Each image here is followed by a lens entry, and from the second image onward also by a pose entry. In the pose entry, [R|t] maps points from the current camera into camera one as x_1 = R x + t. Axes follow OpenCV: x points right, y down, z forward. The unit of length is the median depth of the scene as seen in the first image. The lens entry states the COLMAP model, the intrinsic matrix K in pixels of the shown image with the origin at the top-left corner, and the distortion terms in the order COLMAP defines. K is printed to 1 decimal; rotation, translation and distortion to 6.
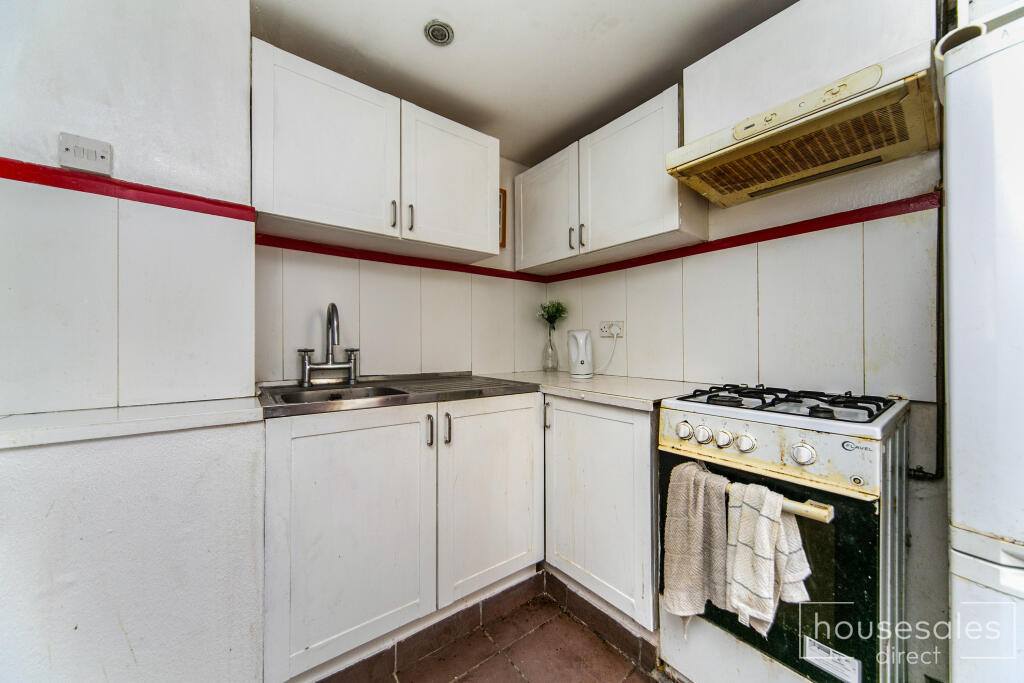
lens RADIAL K [[363.6, 0, 512.0], [0, 363.6, 341.5], [0, 0, 1]] dist [-0.000373, -0.000028]
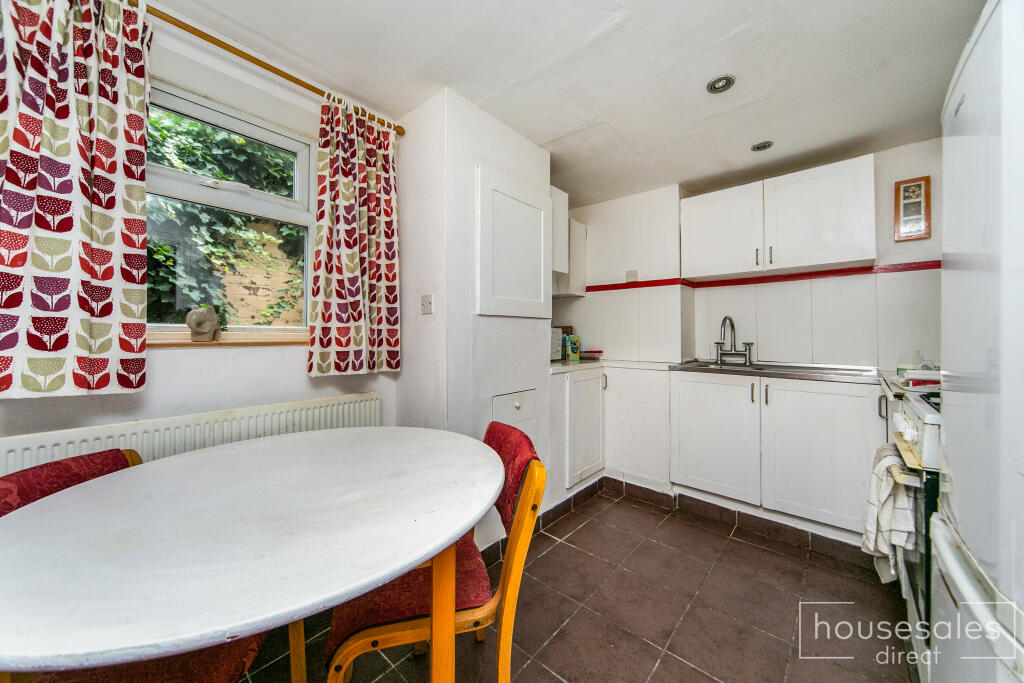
lens RADIAL K [[363.6, 0, 512.0], [0, 363.6, 341.5], [0, 0, 1]] dist [-0.000373, -0.000028]
pose [[0.166639, 0.014193, -0.985916, 1.184191], [0.000131, 0.999896, 0.014416, -0.011347], [0.986018, -0.002532, 0.166620, -0.347468]]
